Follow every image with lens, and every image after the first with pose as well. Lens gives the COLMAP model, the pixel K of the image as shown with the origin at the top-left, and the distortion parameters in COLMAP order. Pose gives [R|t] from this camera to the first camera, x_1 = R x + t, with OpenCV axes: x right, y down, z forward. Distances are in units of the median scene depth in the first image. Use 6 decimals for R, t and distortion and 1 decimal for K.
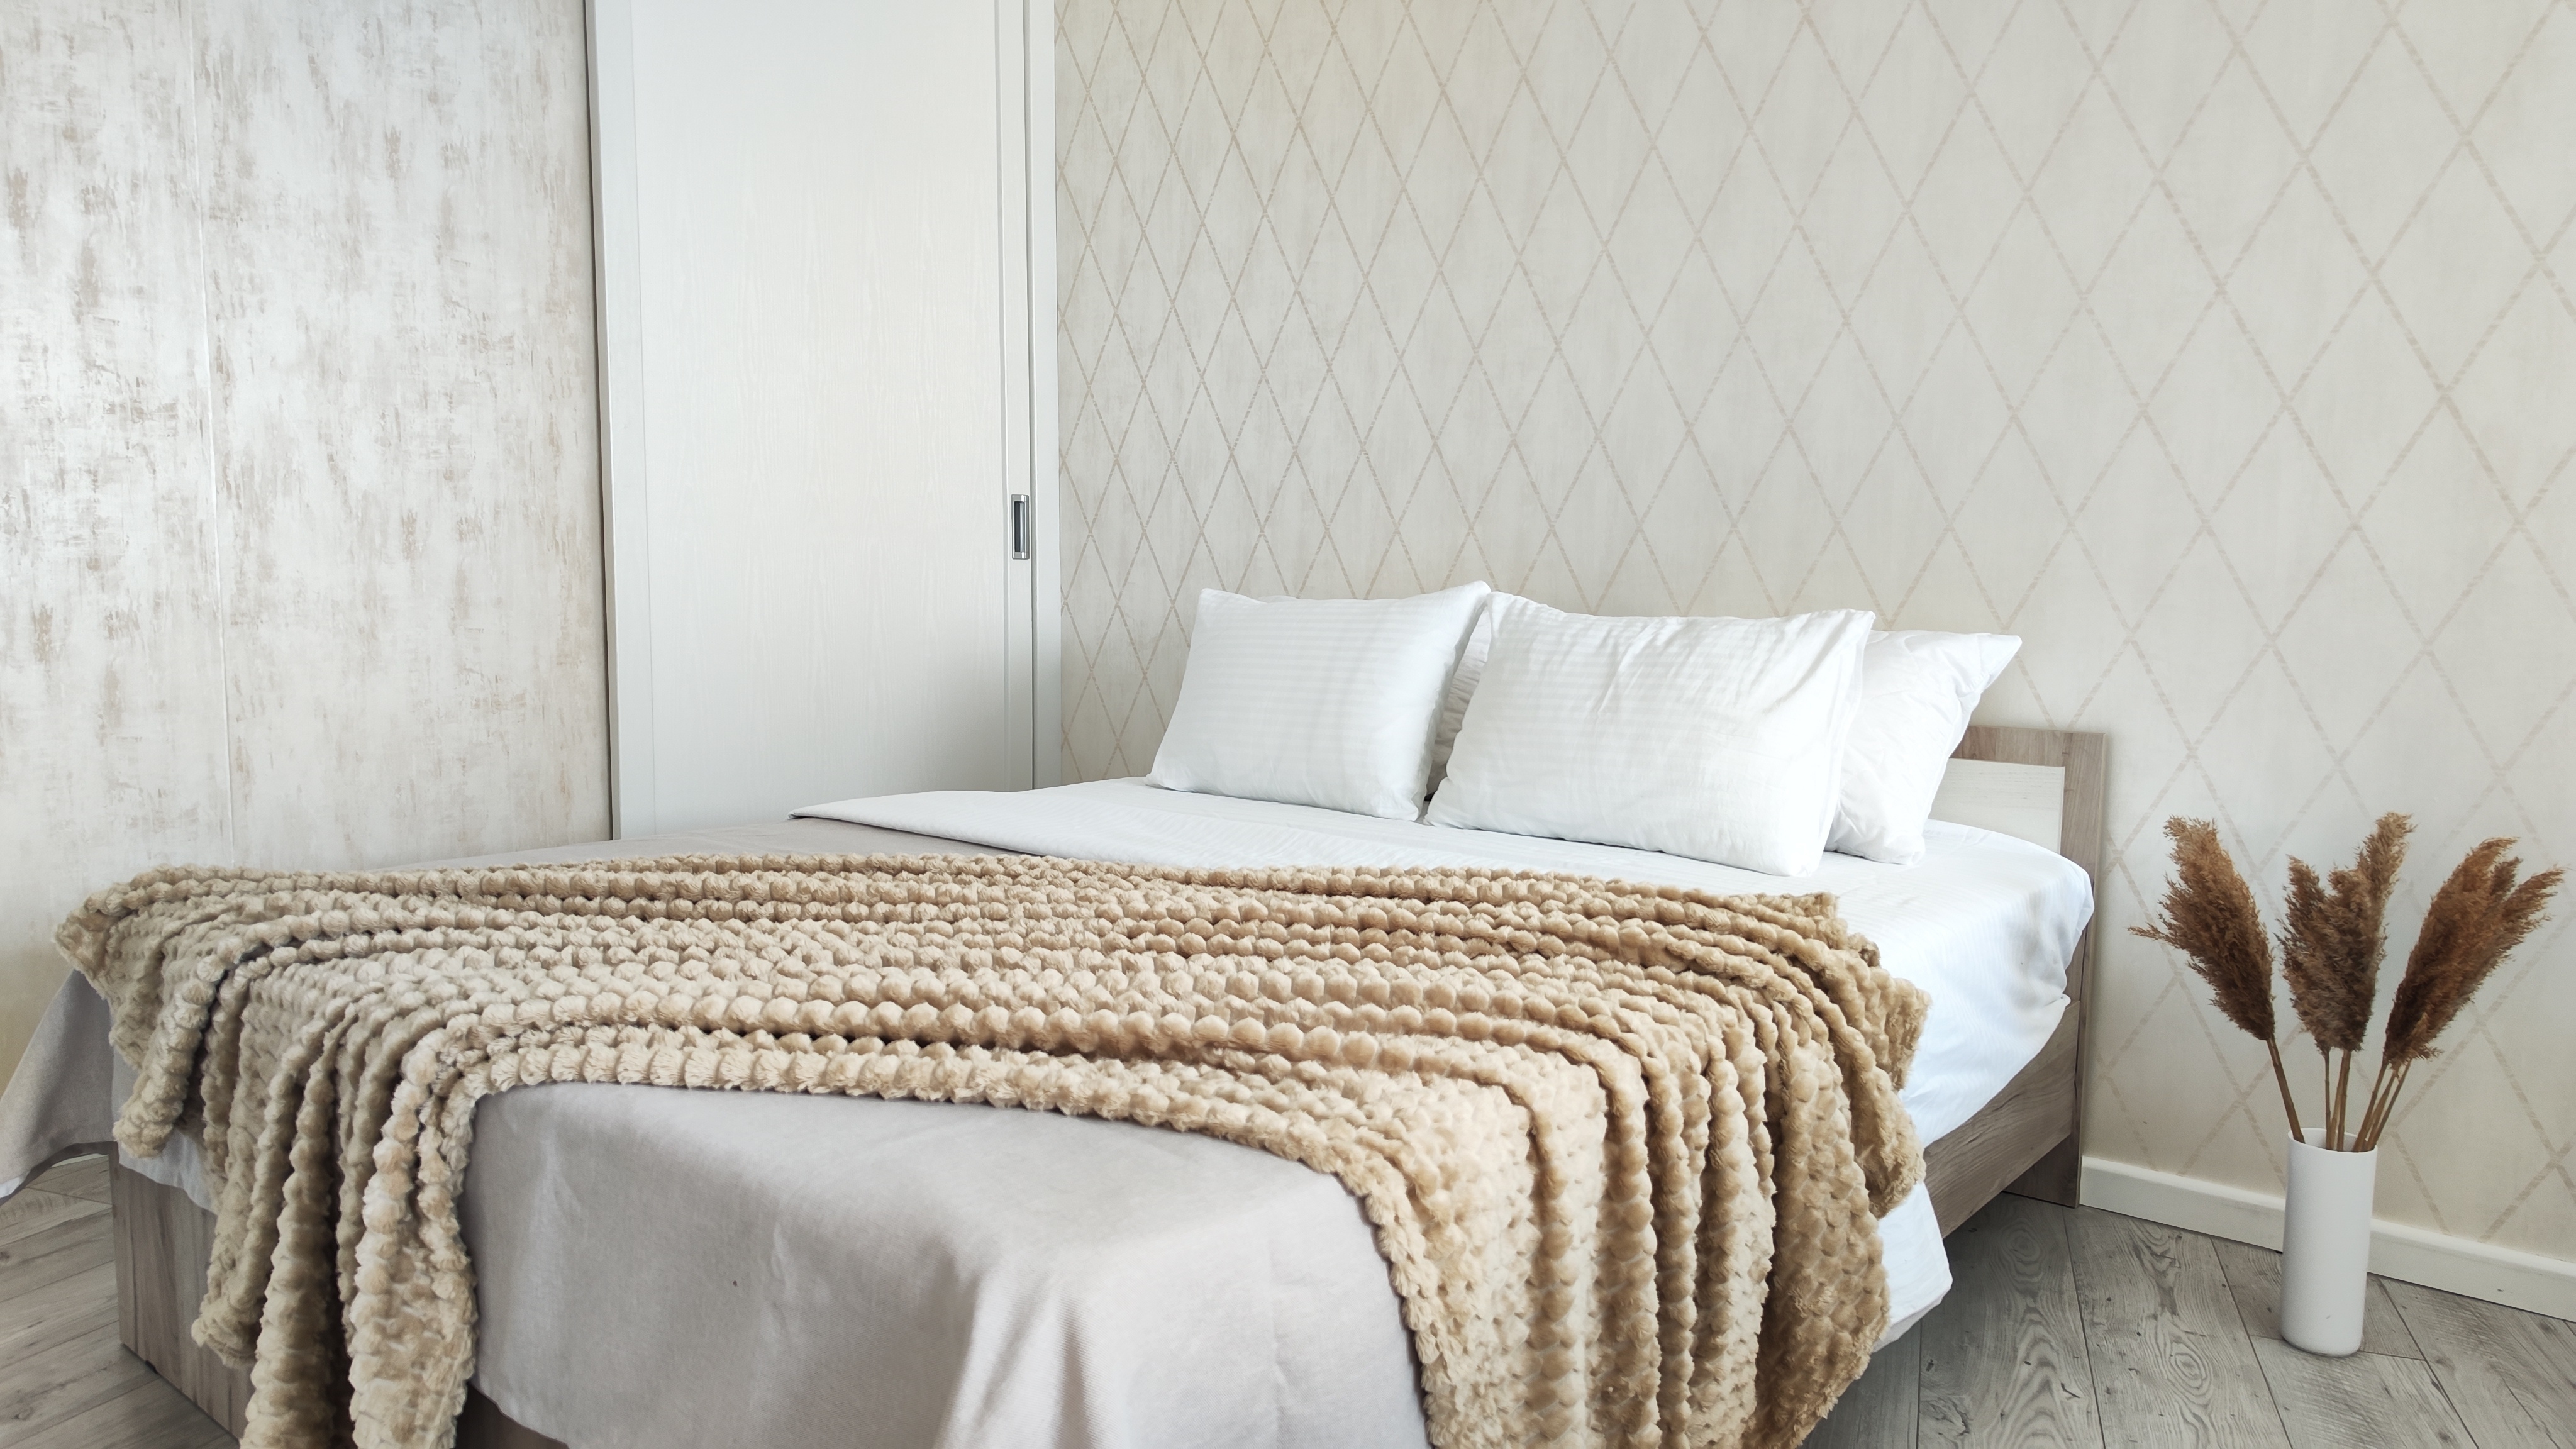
lens RADIAL K [[1797.9, 0, 1287.0], [0, 1797.9, 732.7], [0, 0, 1]] dist [0.027267, -0.028113]
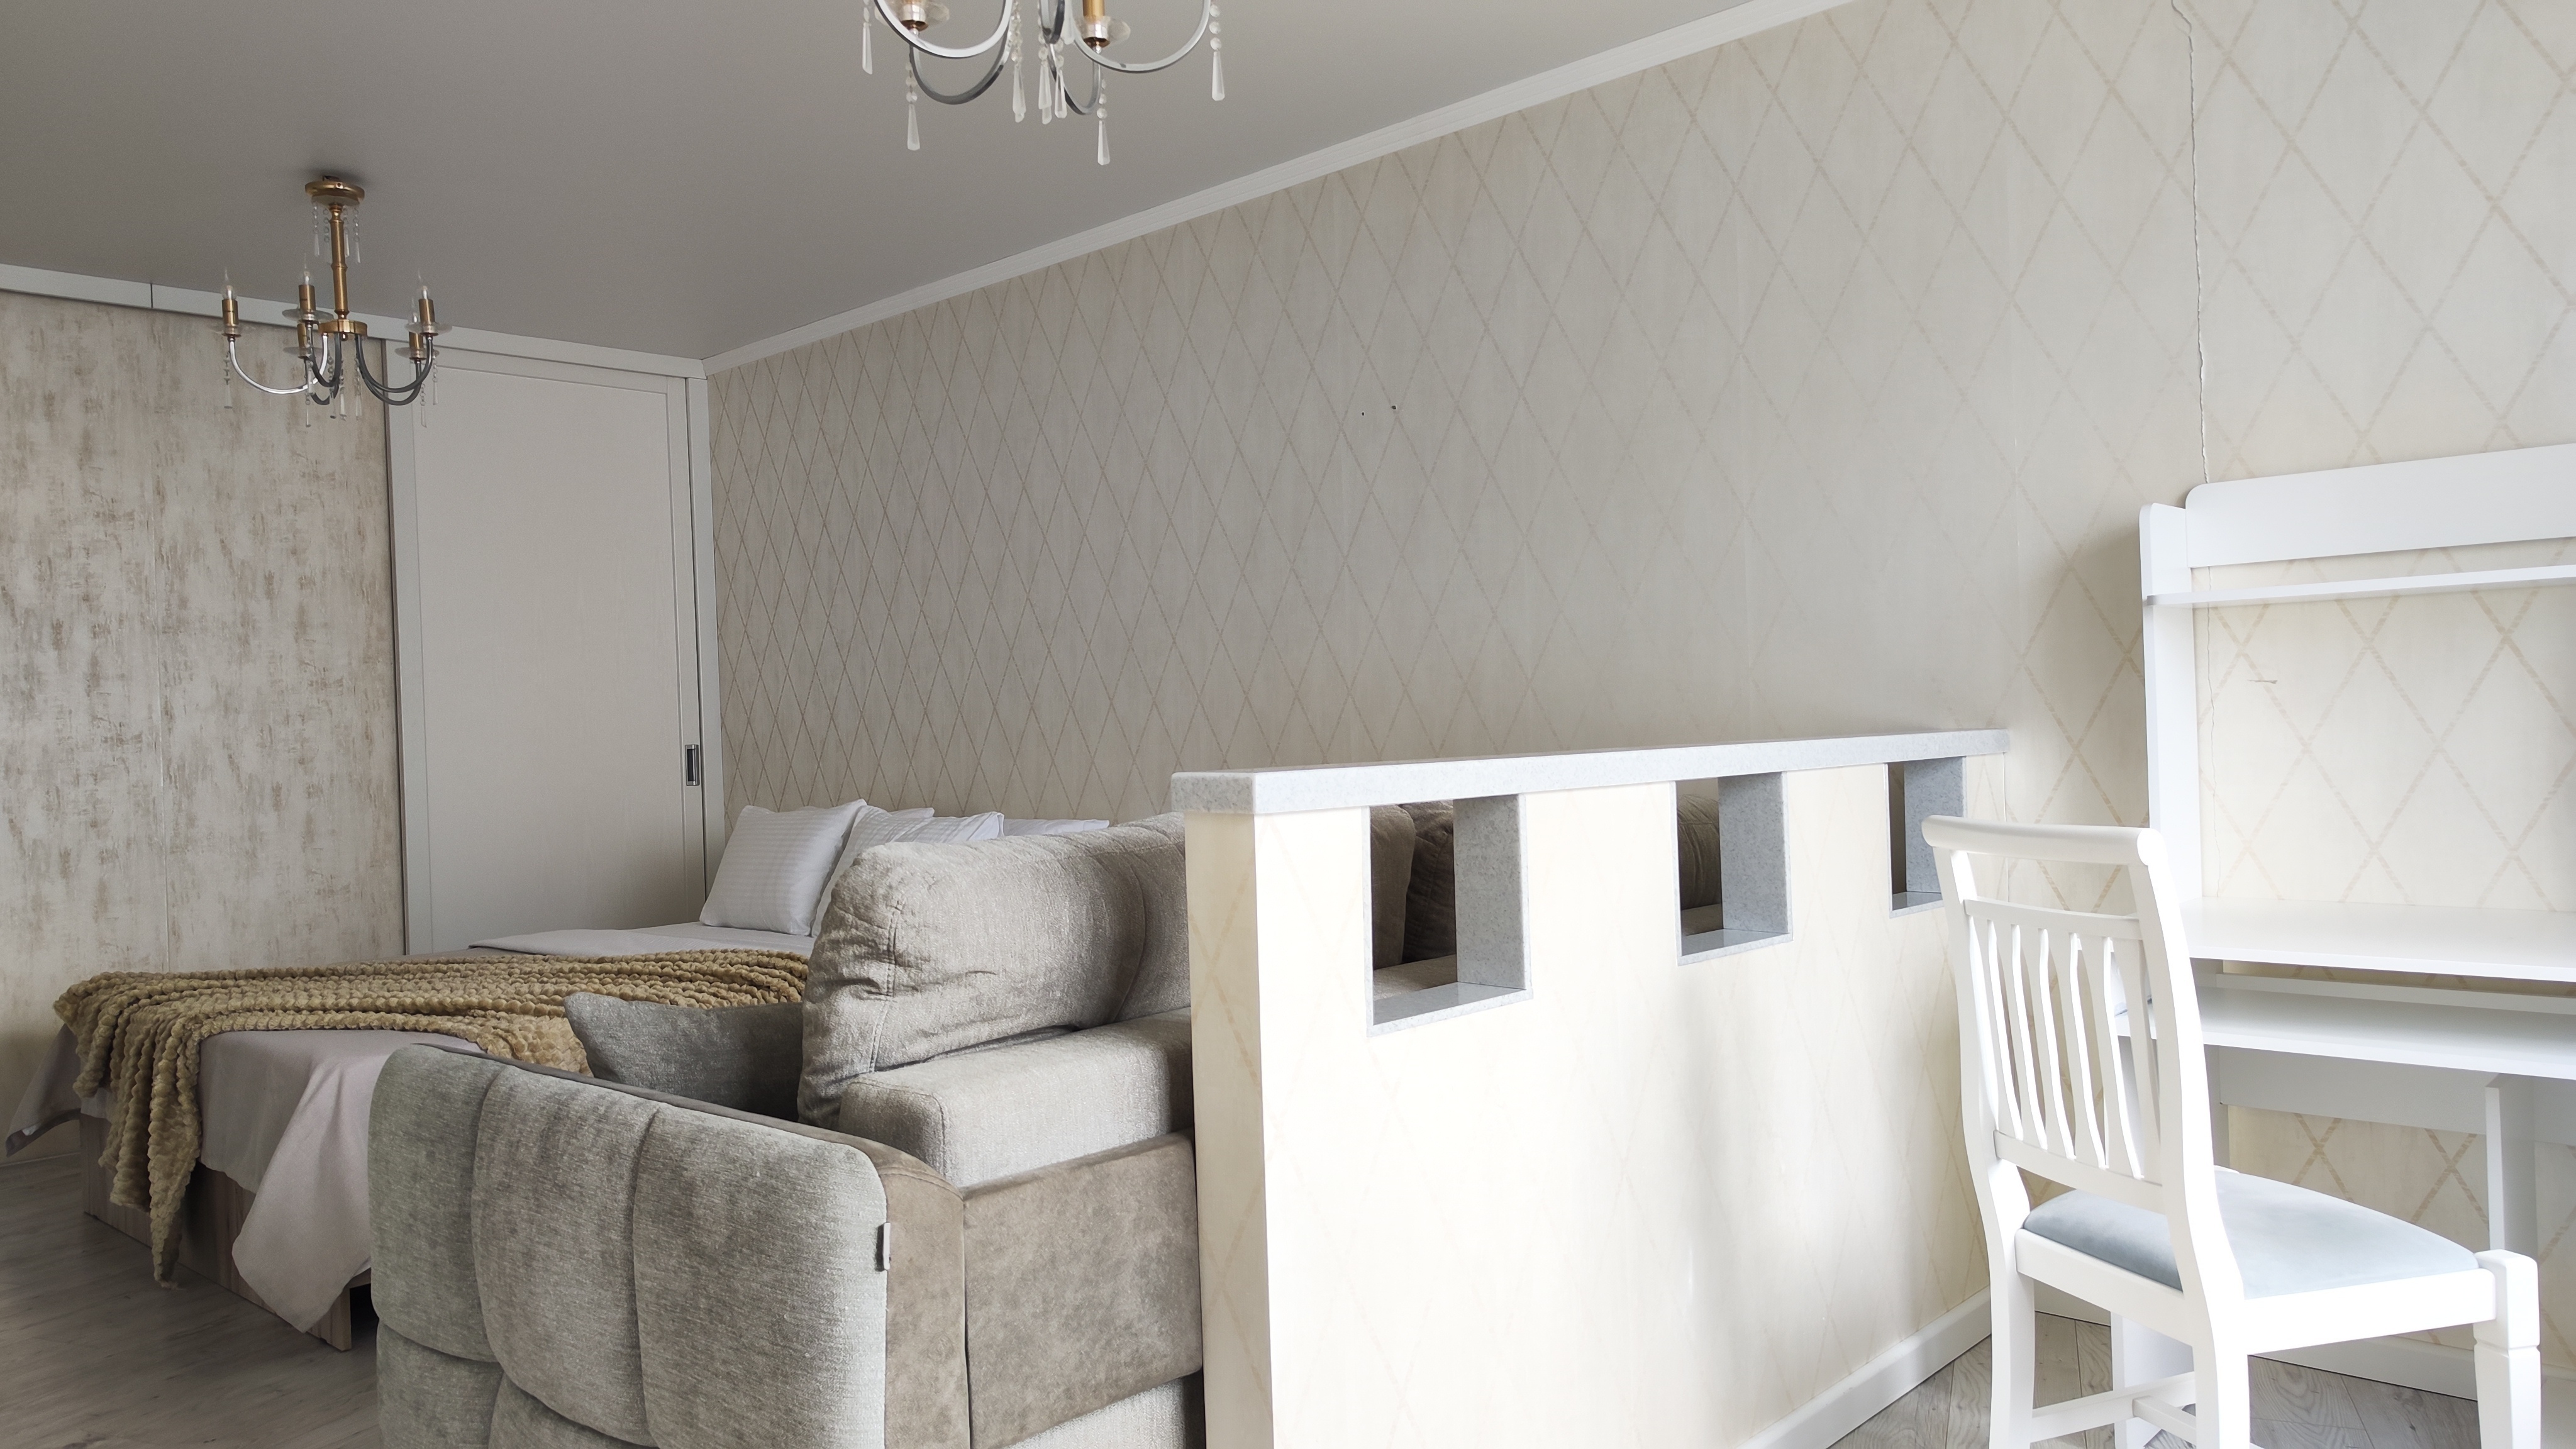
lens RADIAL K [[1758.9, 0, 1301.5], [0, 1758.9, 718.7], [0, 0, 1]] dist [-0.001393, -0.002321]
pose [[0.998932, -0.043575, -0.015381, 0.572687], [0.041831, 0.994136, -0.099721, 0.028633], [0.019636, 0.098971, 0.994897, -0.730436]]
